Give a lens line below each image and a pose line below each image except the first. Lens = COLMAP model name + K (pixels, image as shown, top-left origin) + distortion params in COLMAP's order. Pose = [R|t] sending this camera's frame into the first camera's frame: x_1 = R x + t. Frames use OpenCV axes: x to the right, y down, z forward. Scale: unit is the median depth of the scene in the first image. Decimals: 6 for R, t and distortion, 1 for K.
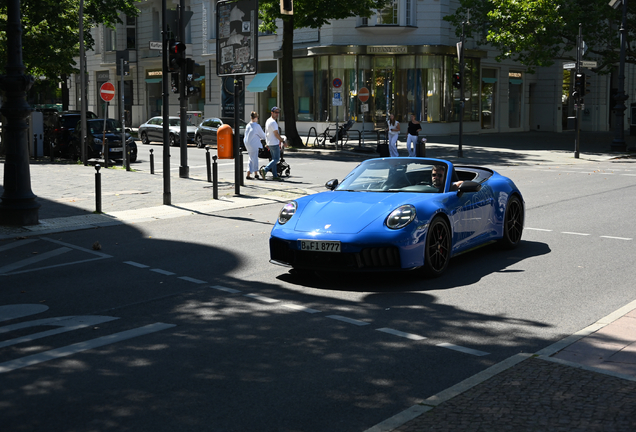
lens RADIAL K [[1371.5, 0, 318.0], [0, 1371.5, 216.0], [0, 0, 1]] dist [0.379863, 0.485797]
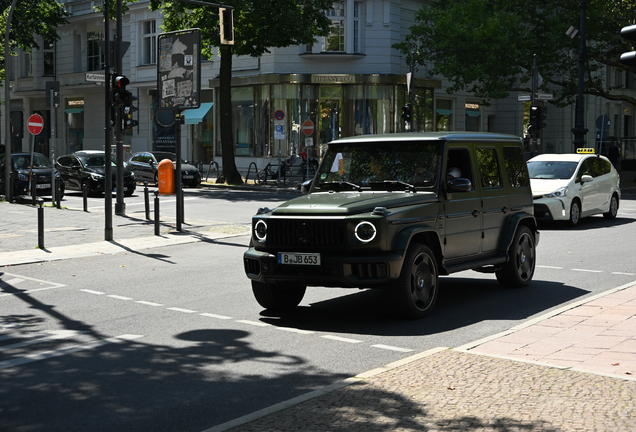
lens RADIAL K [[1043.5, 0, 318.0], [0, 1043.5, 216.0], [0, 0, 1]] dist [0.337648, -0.022072]
pose [[0.999156, -0.002966, 0.040970, 0.010727], [0.003429, 0.999931, -0.011251, -0.020541], [-0.040934, 0.011382, 0.999097, 0.294489]]
